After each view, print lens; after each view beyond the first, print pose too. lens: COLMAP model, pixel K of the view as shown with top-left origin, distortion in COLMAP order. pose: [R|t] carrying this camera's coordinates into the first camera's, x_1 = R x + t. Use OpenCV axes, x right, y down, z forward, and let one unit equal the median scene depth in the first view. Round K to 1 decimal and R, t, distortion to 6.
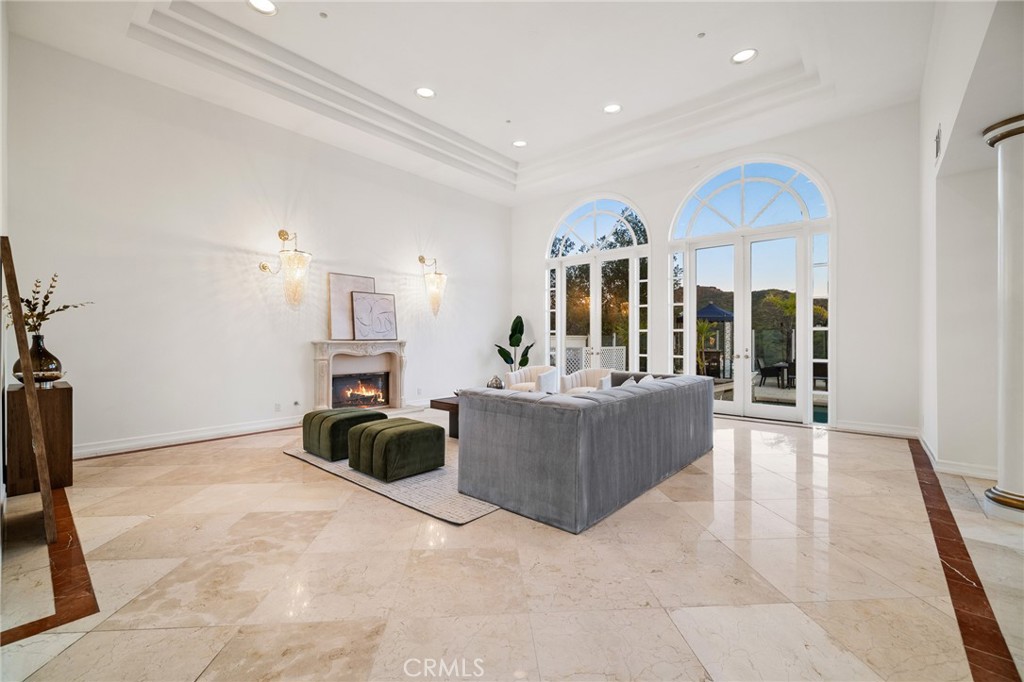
lens RADIAL K [[428.9, 0, 510.1], [0, 428.9, 338.3], [0, 0, 1]] dist [-0.000815, -0.000113]
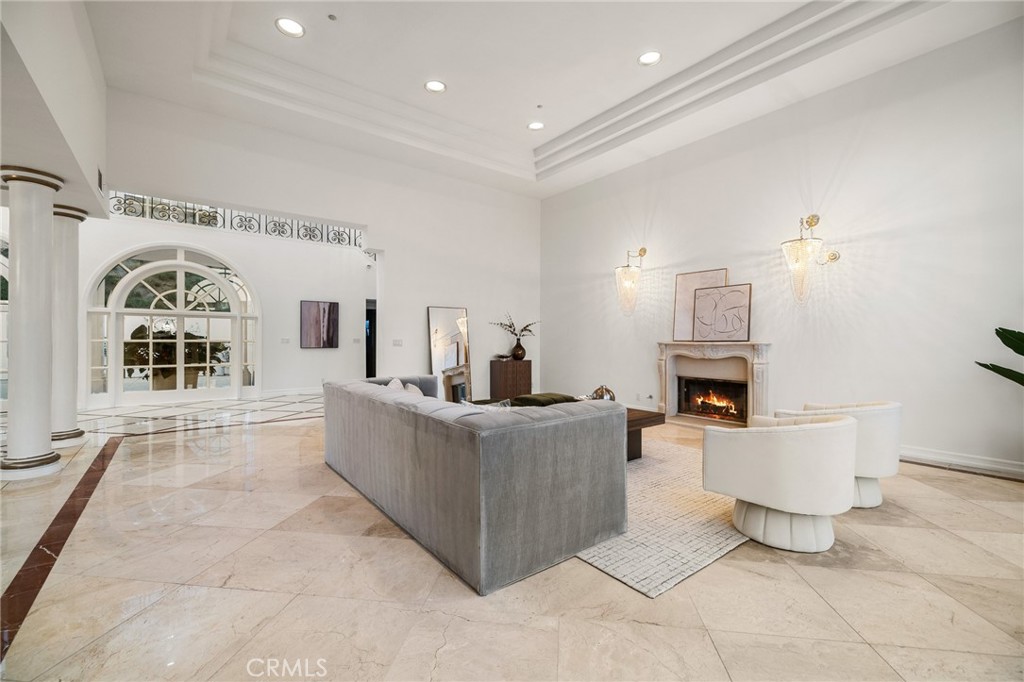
lens RADIAL K [[428.9, 0, 510.1], [0, 428.9, 338.3], [0, 0, 1]] dist [-0.000815, -0.000113]
pose [[-0.199032, -0.003727, -0.979986, 0.641731], [-0.001979, 0.999992, -0.003401, 0.001642], [0.979991, 0.001262, -0.199038, 0.807335]]
